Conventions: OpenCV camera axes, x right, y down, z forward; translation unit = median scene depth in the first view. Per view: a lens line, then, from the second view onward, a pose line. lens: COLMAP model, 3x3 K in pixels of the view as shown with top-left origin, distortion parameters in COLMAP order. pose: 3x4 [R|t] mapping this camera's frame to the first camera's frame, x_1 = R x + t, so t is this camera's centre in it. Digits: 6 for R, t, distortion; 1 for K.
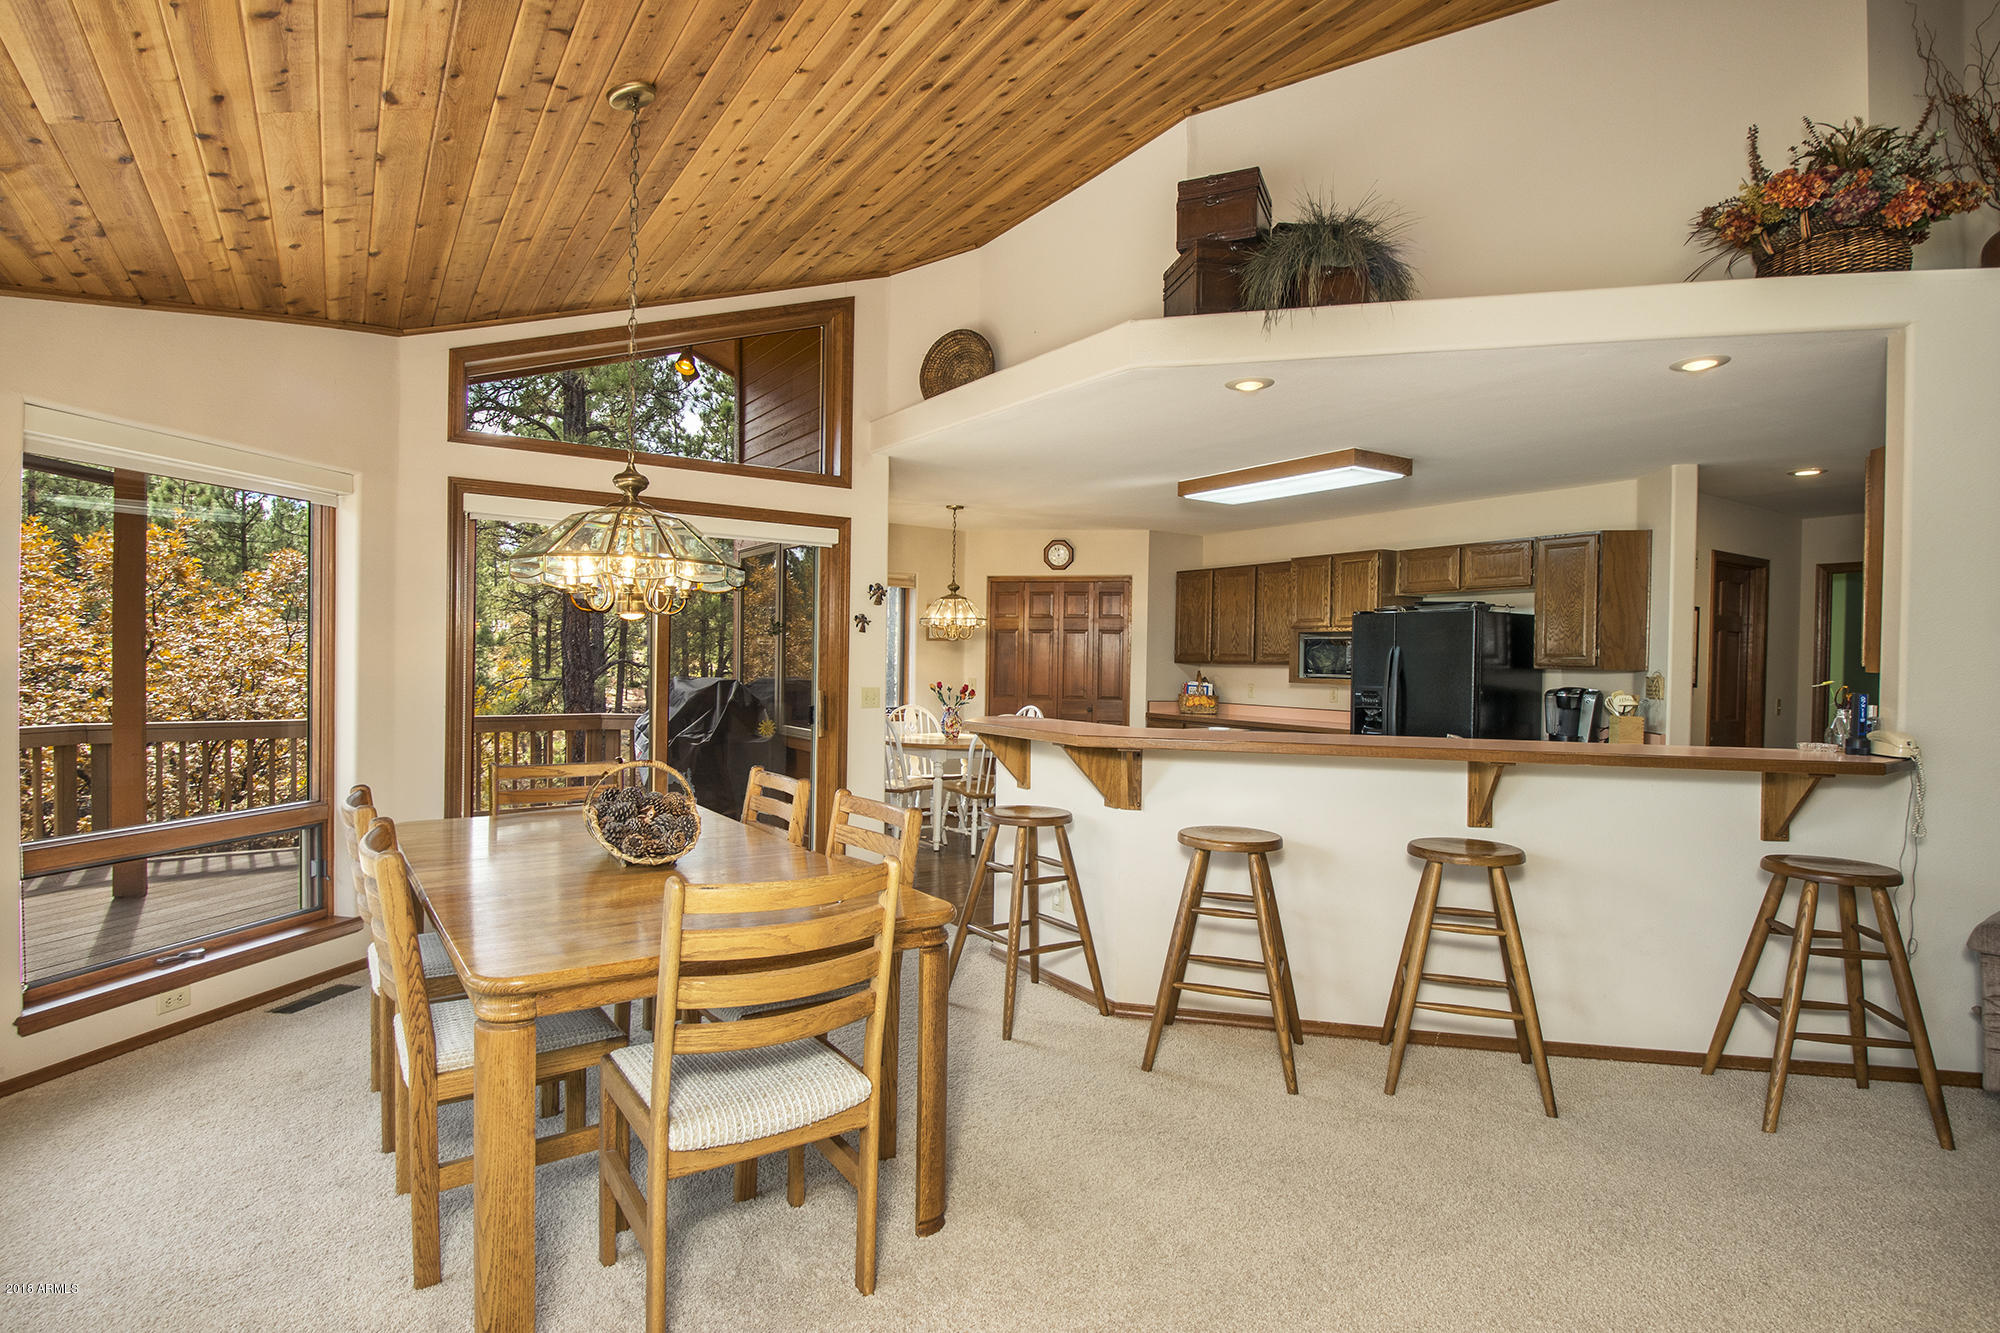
lens RADIAL K [[1010.2, 0, 1000.0], [0, 1010.2, 666.5], [0, 0, 1]] dist [0.002769, -0.019626]
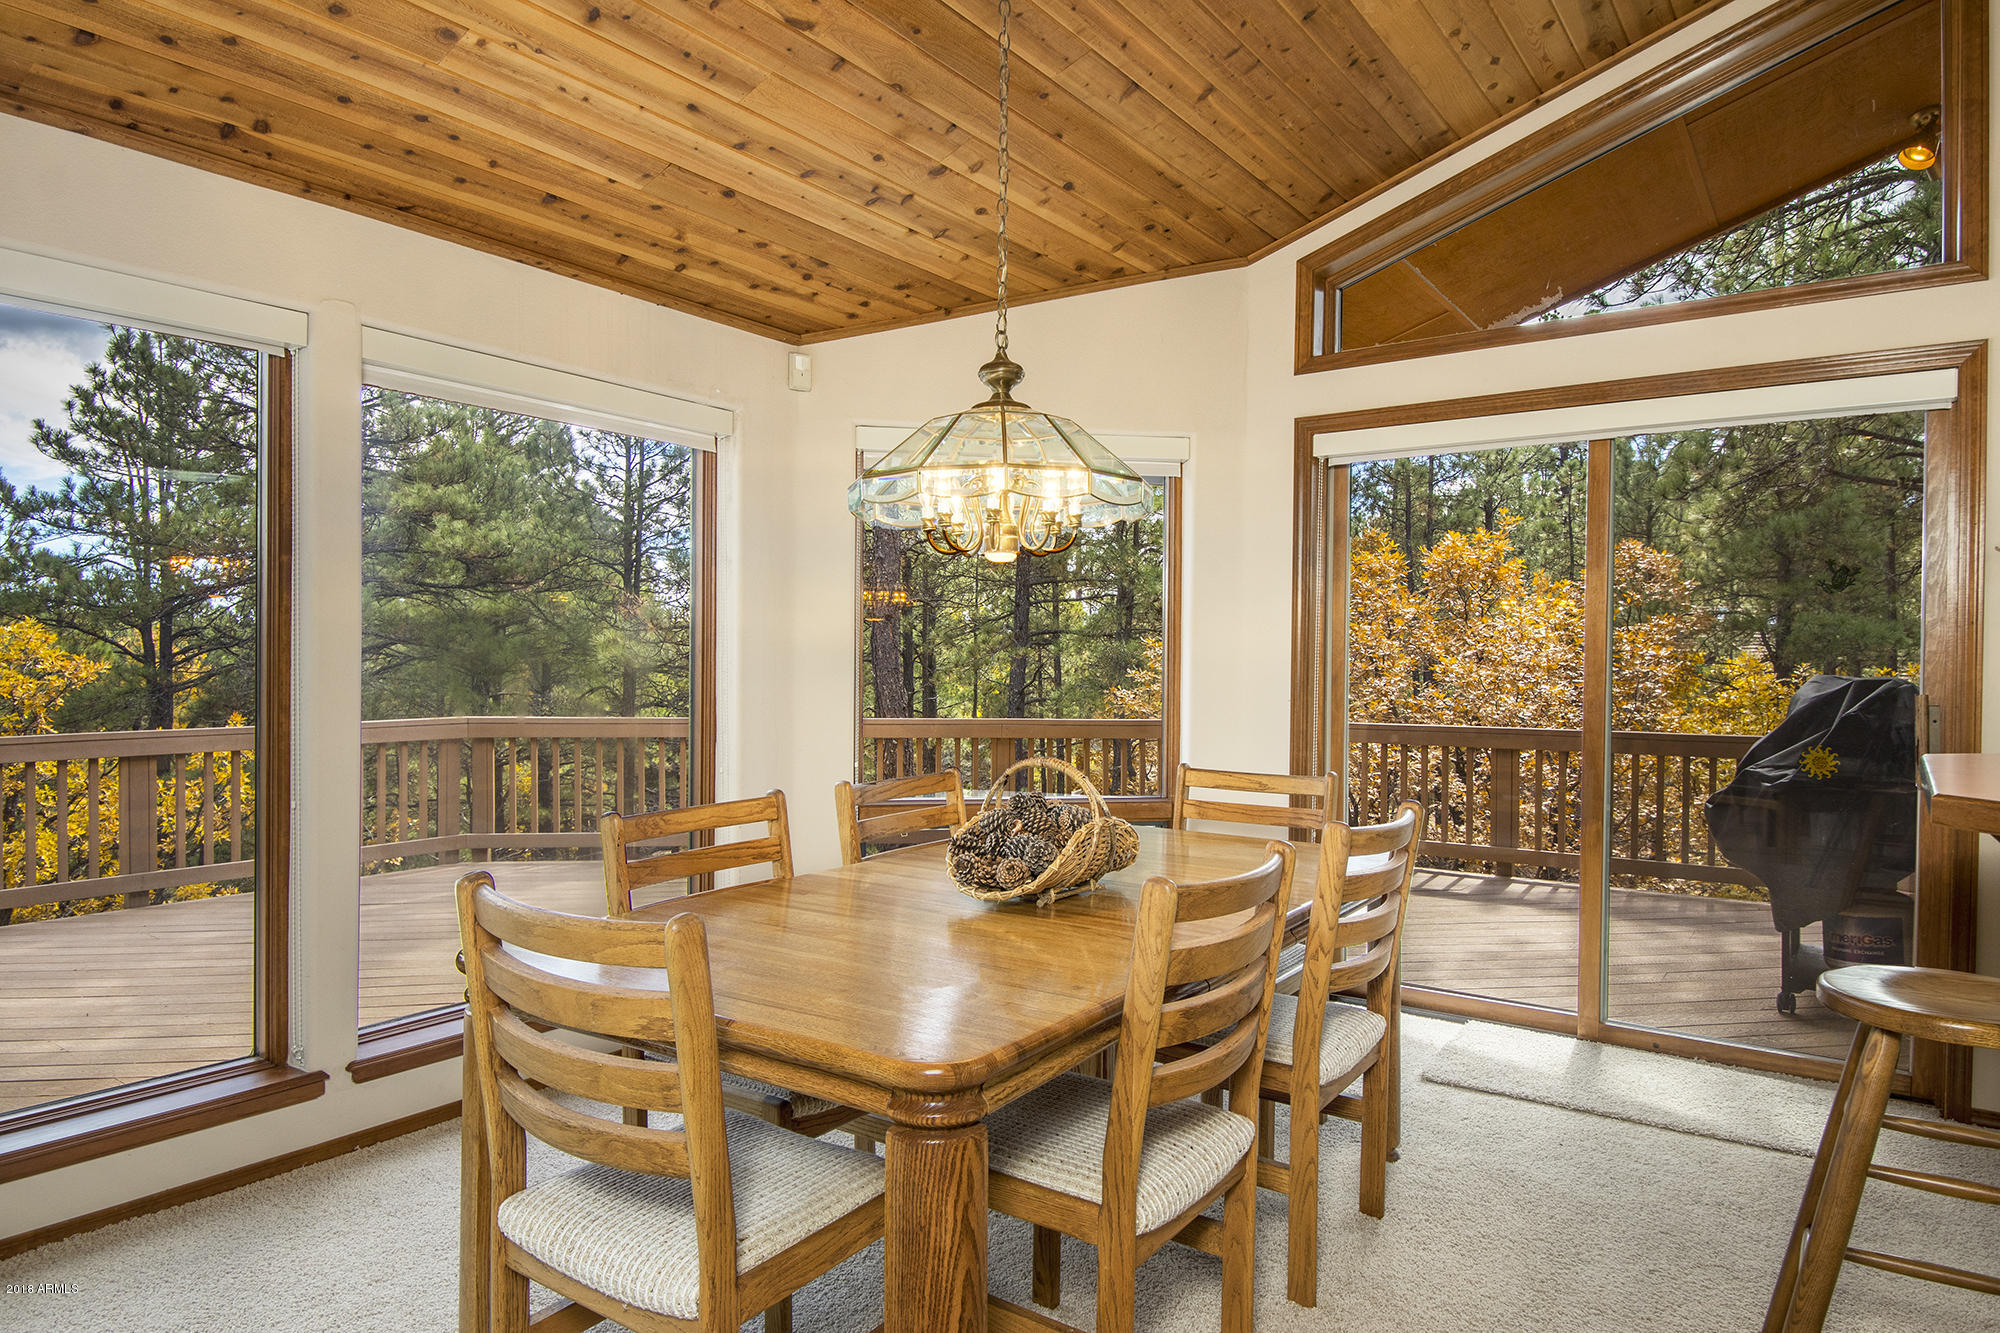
lens RADIAL K [[1189.5, 0, 1000.0], [0, 1189.5, 666.5], [0, 0, 1]] dist [0.002522, 0.000217]
pose [[0.350214, -0.004118, -0.936661, 0.273024], [-0.006171, 0.999958, -0.006703, 0.021870], [0.936649, 0.008128, 0.350174, 0.435383]]
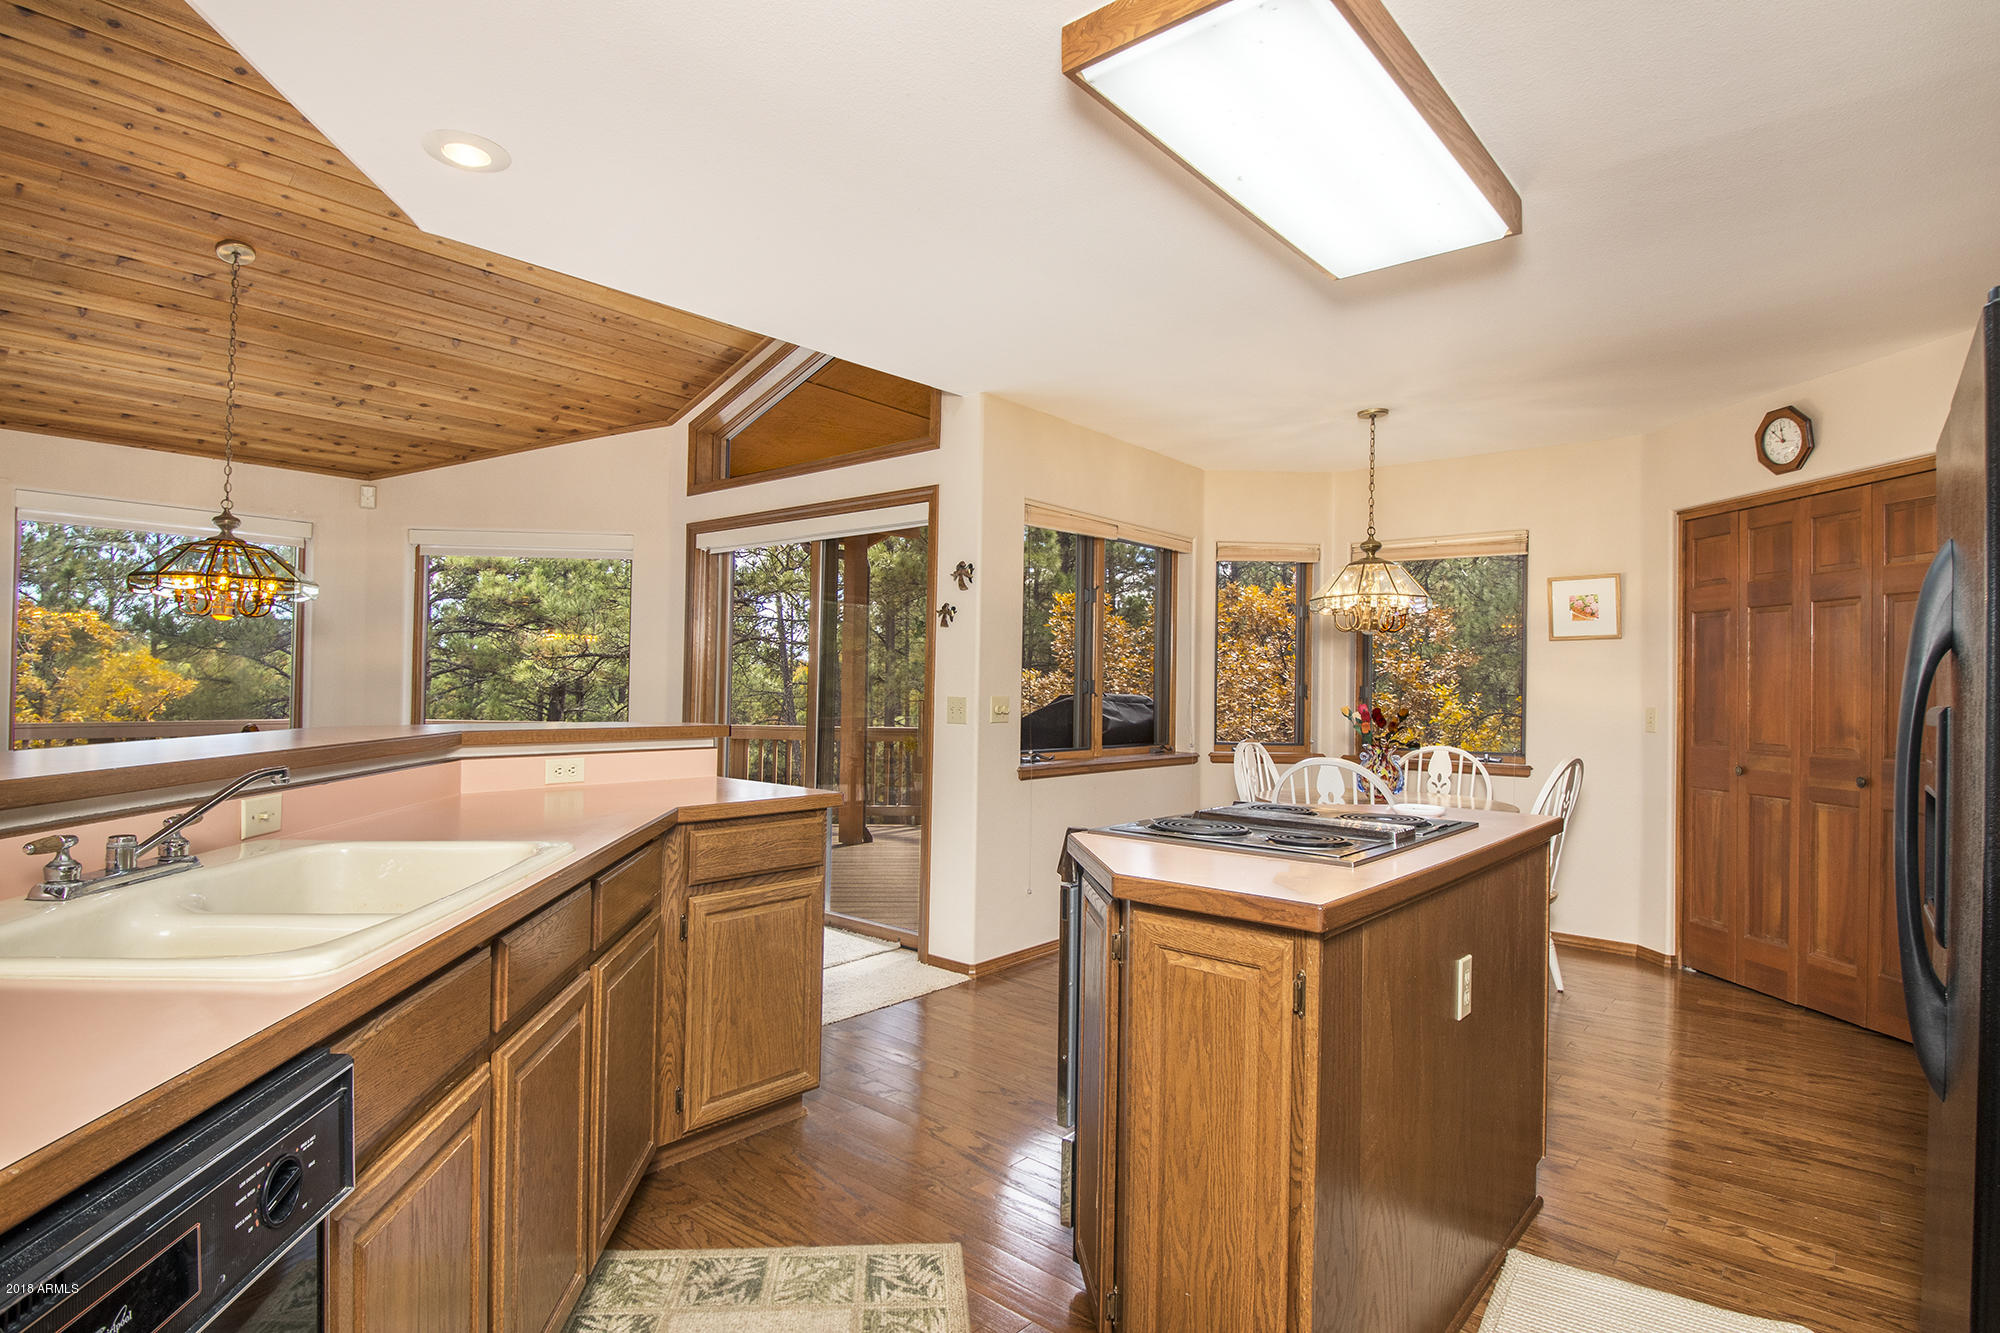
lens RADIAL K [[1010.2, 0, 1000.0], [0, 1010.2, 666.5], [0, 0, 1]] dist [0.002769, -0.019626]
pose [[0.276221, -0.025987, -0.960743, 0.778997], [-0.015138, 0.999393, -0.031385, 0.026181], [0.960975, 0.023213, 0.275660, 1.027723]]
